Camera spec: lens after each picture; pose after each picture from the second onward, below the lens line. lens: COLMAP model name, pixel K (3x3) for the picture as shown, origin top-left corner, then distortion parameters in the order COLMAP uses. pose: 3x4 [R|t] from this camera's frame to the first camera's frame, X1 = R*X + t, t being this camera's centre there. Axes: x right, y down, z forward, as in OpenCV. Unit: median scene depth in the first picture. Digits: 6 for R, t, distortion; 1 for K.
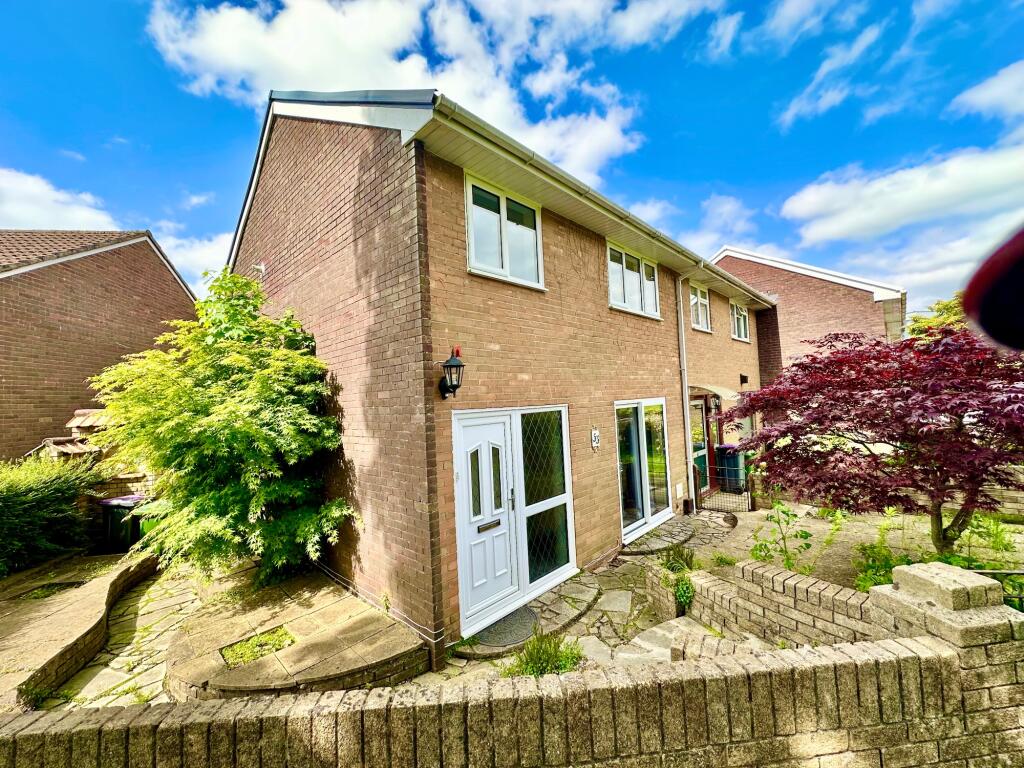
lens RADIAL K [[408.8, 0, 510.7], [0, 408.8, 382.2], [0, 0, 1]] dist [-0.003447, 0.000340]
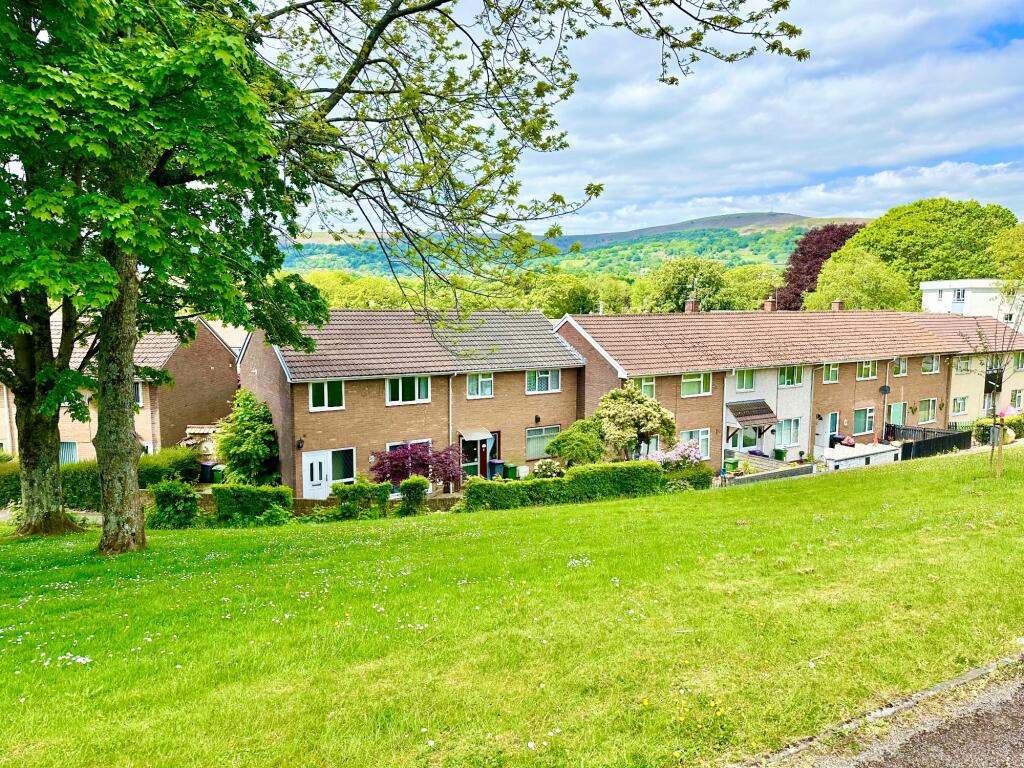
lens RADIAL K [[697.7, 0, 512.0], [0, 697.7, 384.0], [0, 0, 1]] dist [0.006962, 0.000877]
pose [[0.975236, 0.074118, -0.208375, 4.055391], [-0.040337, 0.985978, 0.161927, -2.236031], [0.217455, -0.149512, 0.964551, -6.211280]]
